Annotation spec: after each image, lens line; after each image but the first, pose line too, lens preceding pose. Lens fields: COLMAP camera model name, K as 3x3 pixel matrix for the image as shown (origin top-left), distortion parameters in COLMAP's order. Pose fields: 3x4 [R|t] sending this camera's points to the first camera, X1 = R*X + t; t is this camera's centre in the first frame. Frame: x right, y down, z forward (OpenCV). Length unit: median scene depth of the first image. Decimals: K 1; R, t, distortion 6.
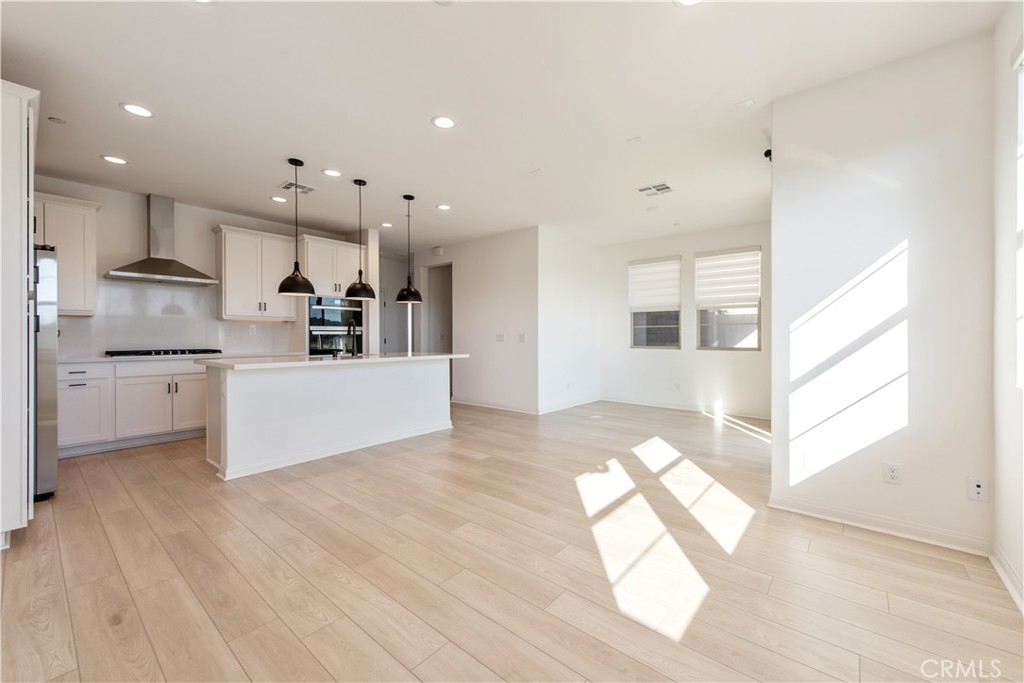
lens RADIAL K [[404.7, 0, 518.5], [0, 404.7, 339.9], [0, 0, 1]] dist [0.008173, -0.001906]
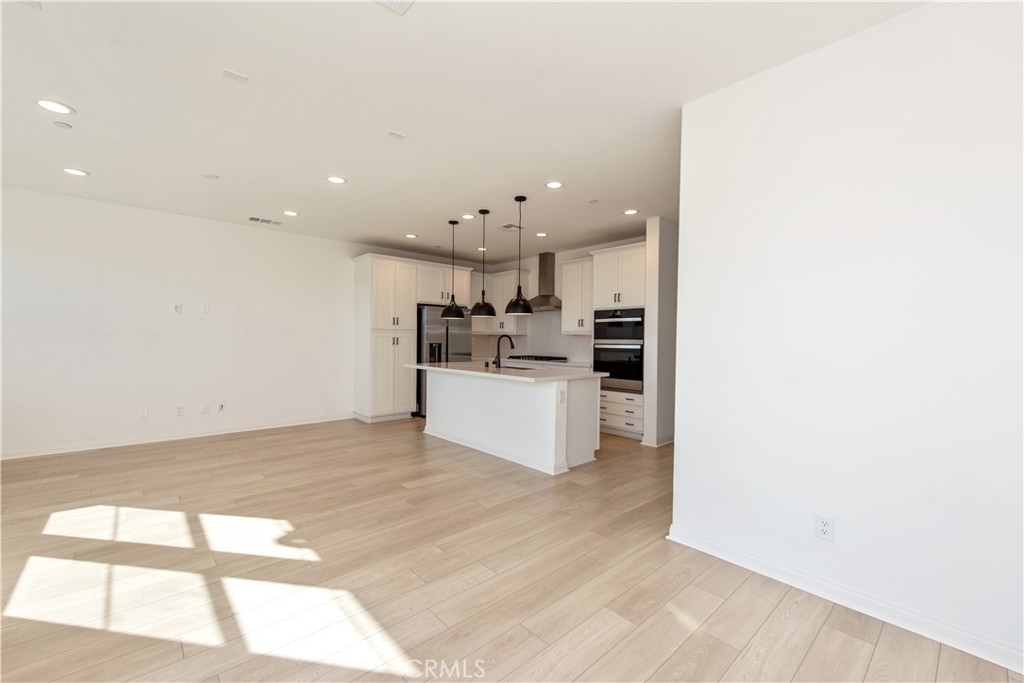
lens RADIAL K [[422.1, 0, 512.9], [0, 422.1, 346.5], [0, 0, 1]] dist [0.003427, -0.002155]
pose [[-0.143970, 0.014165, -0.989481, 0.899997], [-0.023036, 0.999579, 0.017661, -0.048753], [0.989314, 0.025336, -0.143583, 1.510810]]
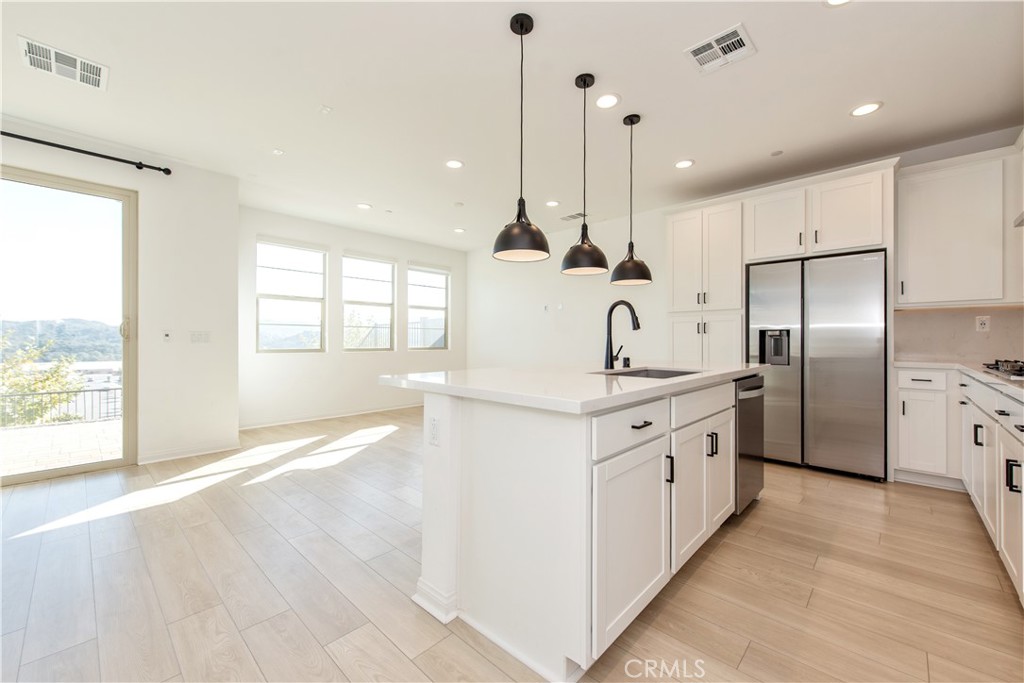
lens RADIAL K [[404.7, 0, 517.4], [0, 404.7, 340.5], [0, 0, 1]] dist [0.008173, -0.001906]
pose [[-0.998377, -0.001285, 0.056944, -0.391404], [-0.000639, 0.999935, 0.011360, -0.004824], [-0.056955, 0.011306, -0.998313, 1.950660]]
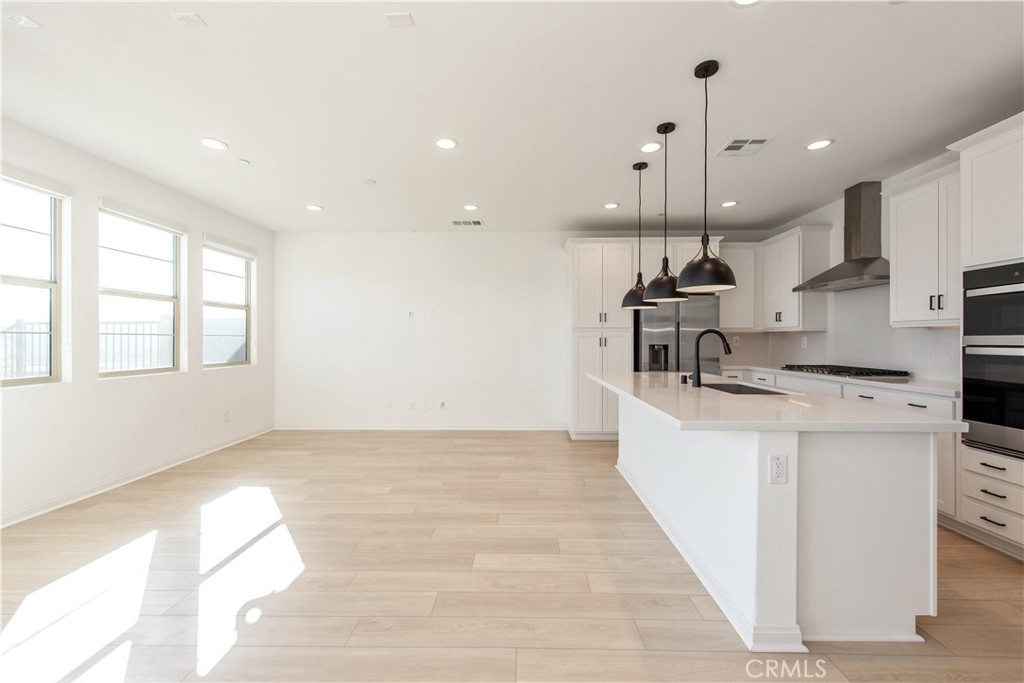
lens RADIAL K [[404.7, 0, 515.0], [0, 404.7, 340.9], [0, 0, 1]] dist [0.008173, -0.001906]
pose [[-0.782212, 0.001082, -0.623012, 0.272727], [-0.008397, 0.999889, 0.012279, -0.047315], [0.622956, 0.014836, -0.782116, 1.659217]]
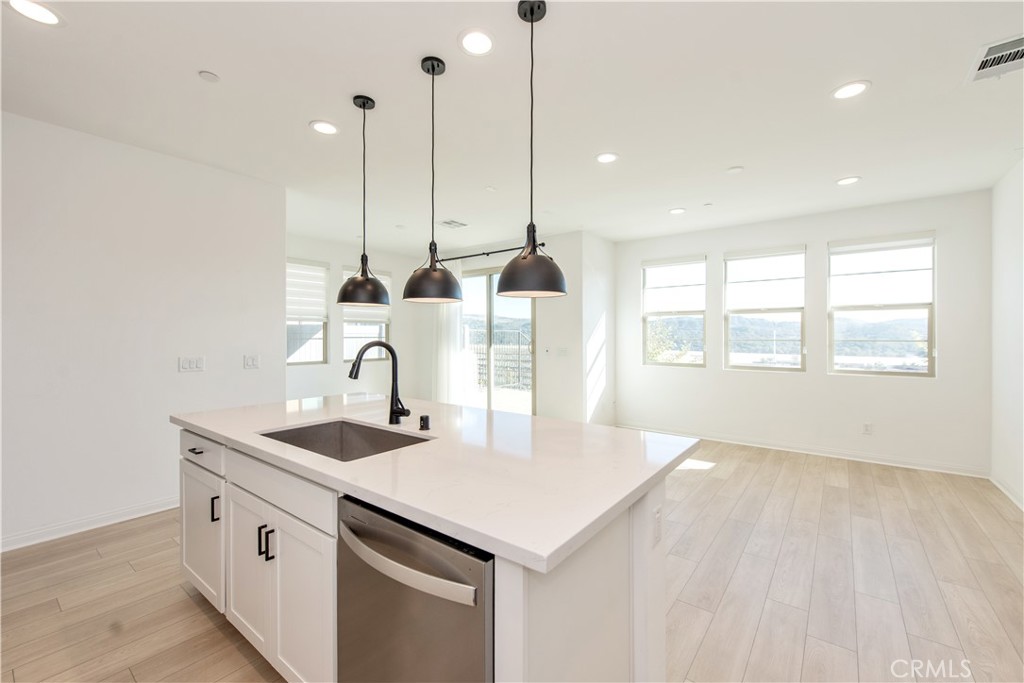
lens RADIAL K [[422.1, 0, 518.7], [0, 422.1, 336.7], [0, 0, 1]] dist [0.003427, -0.002155]
pose [[-0.038505, -0.001112, 0.999258, -1.100290], [0.011305, 0.999935, 0.001549, -0.067905], [-0.999194, 0.011356, -0.038490, 1.106888]]
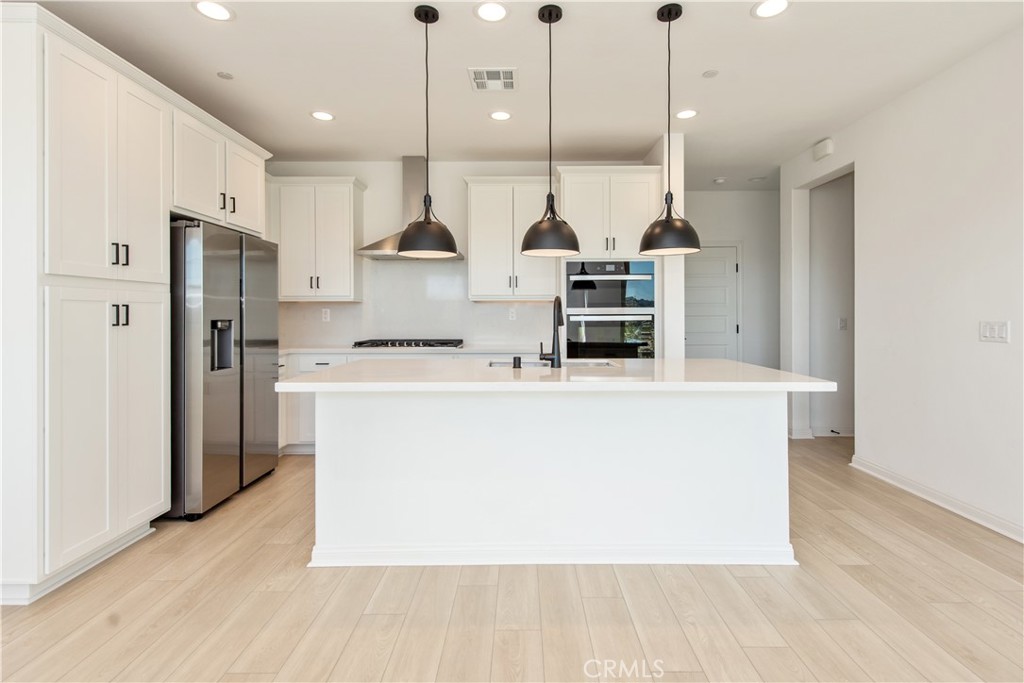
lens RADIAL K [[479.3, 0, 521.3], [0, 479.3, 318.6], [0, 0, 1]] dist [0.007273, -0.002388]
pose [[0.635743, 0.002919, -0.771896, 0.037130], [-0.005354, 0.999985, -0.000629, -0.026013], [0.771882, 0.004532, 0.635749, 0.736145]]
